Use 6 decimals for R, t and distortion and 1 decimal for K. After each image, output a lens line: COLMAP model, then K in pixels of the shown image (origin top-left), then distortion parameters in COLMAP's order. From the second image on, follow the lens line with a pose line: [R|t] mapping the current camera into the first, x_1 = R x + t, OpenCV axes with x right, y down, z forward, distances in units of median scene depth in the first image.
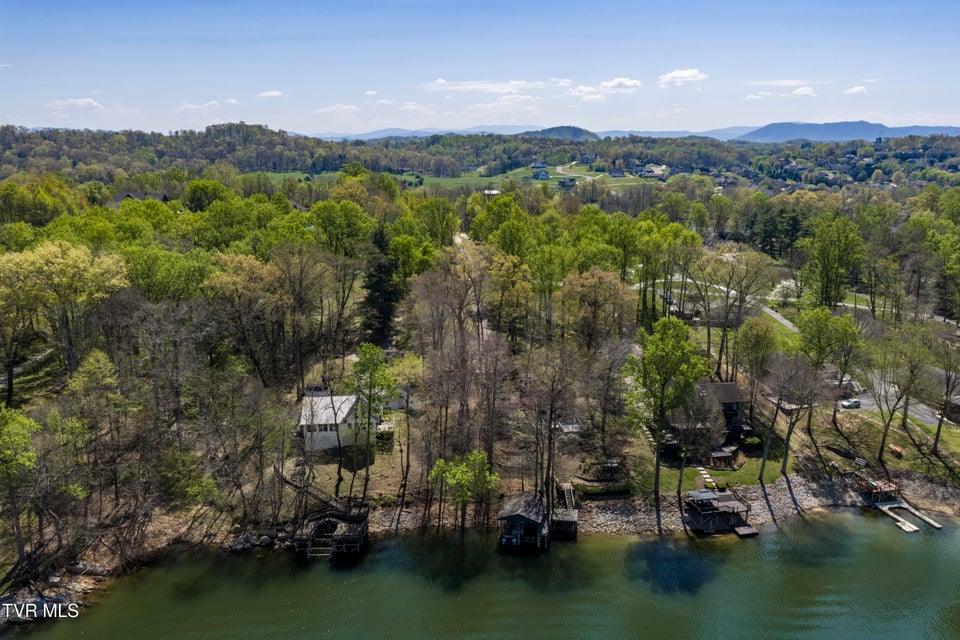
lens RADIAL K [[794.0, 0, 481.3], [0, 794.0, 332.8], [0, 0, 1]] dist [0.031538, -0.047981]
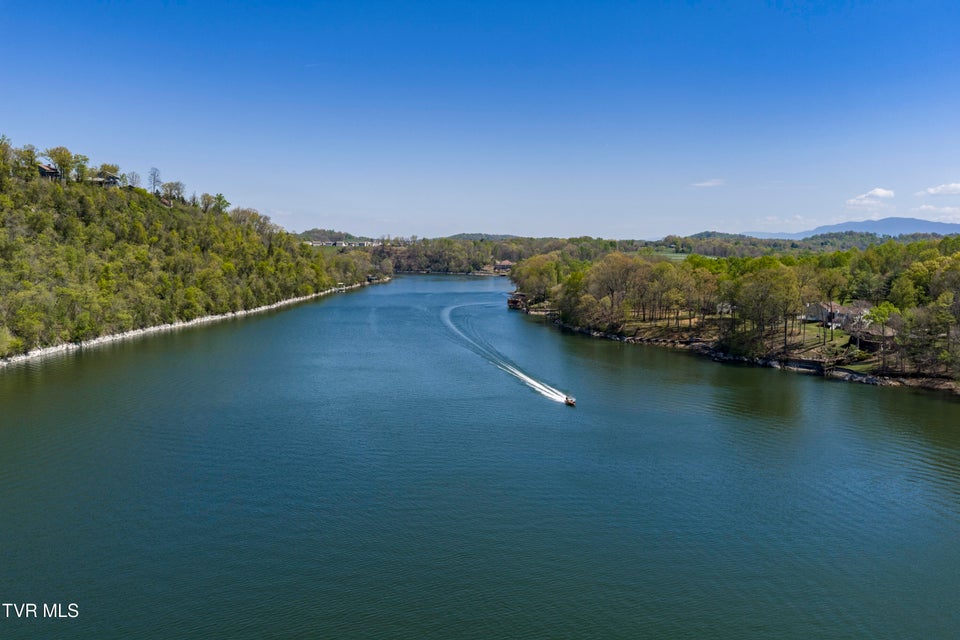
lens RADIAL K [[794.0, 0, 481.5], [0, 794.0, 318.4], [0, 0, 1]] dist [0.031538, -0.047981]
pose [[-0.021668, 0.096535, -0.995094, 1.486538], [-0.227315, 0.968783, 0.098932, 0.144796], [0.973580, 0.228343, 0.000952, -0.170344]]
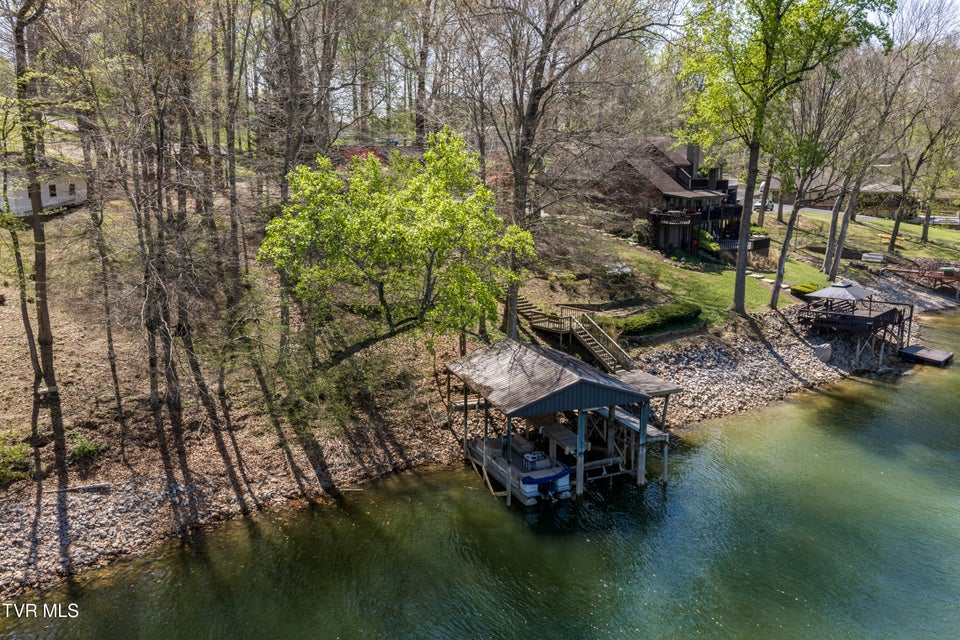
lens RADIAL K [[794.0, 0, 486.2], [0, 794.0, 325.2], [0, 0, 1]] dist [0.031538, -0.047981]
pose [[0.836544, -0.114737, 0.535752, -0.113774], [0.122221, 0.992266, 0.021664, 0.179080], [-0.534094, 0.047357, 0.844097, 0.707173]]
